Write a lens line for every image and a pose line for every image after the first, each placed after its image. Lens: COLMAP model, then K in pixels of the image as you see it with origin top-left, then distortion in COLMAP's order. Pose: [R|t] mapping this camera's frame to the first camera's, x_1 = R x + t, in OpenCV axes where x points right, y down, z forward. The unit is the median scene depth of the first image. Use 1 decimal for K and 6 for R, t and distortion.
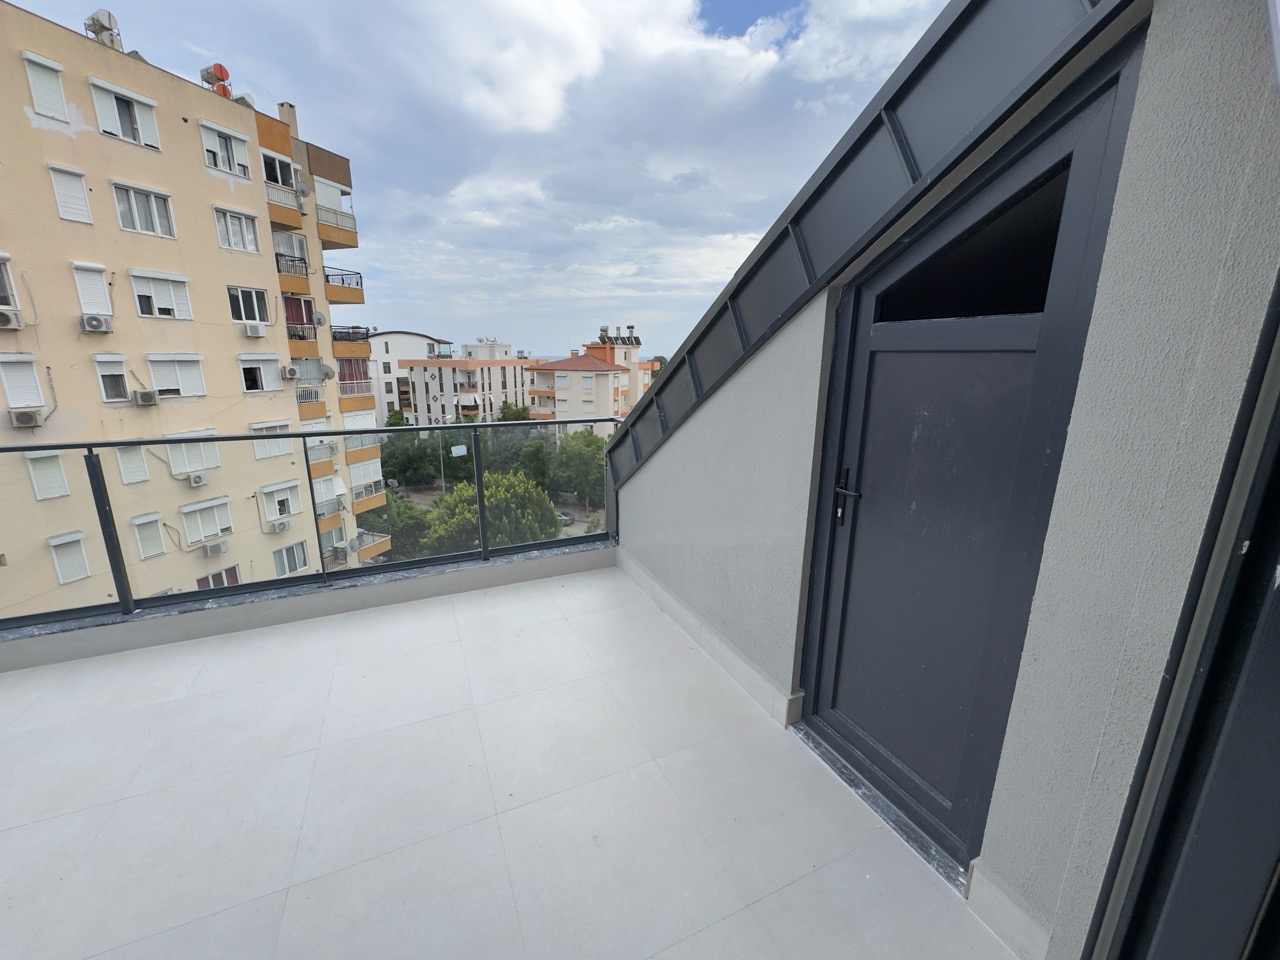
lens RADIAL K [[512.5, 0, 640.9], [0, 512.5, 477.1], [0, 0, 1]] dist [-0.001673, -0.000257]
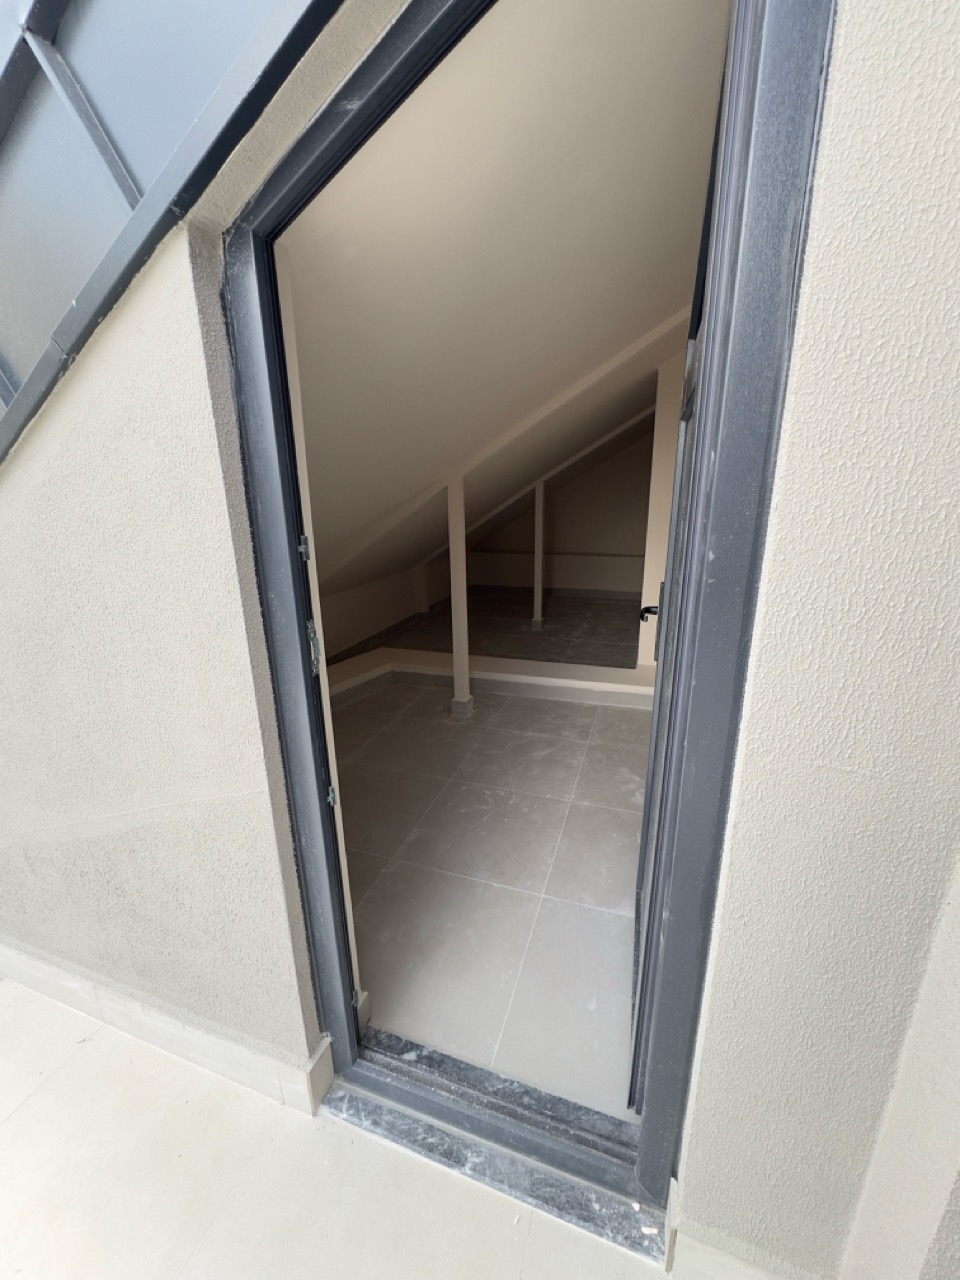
lens RADIAL K [[512.5, 0, 482.9], [0, 512.5, 635.1], [0, 0, 1]] dist [-0.001673, -0.000257]
pose [[0.694122, -0.221603, 0.684899, 0.165664], [0.189621, 0.974122, 0.123008, -0.052955], [-0.694434, 0.044489, 0.718179, 0.516309]]
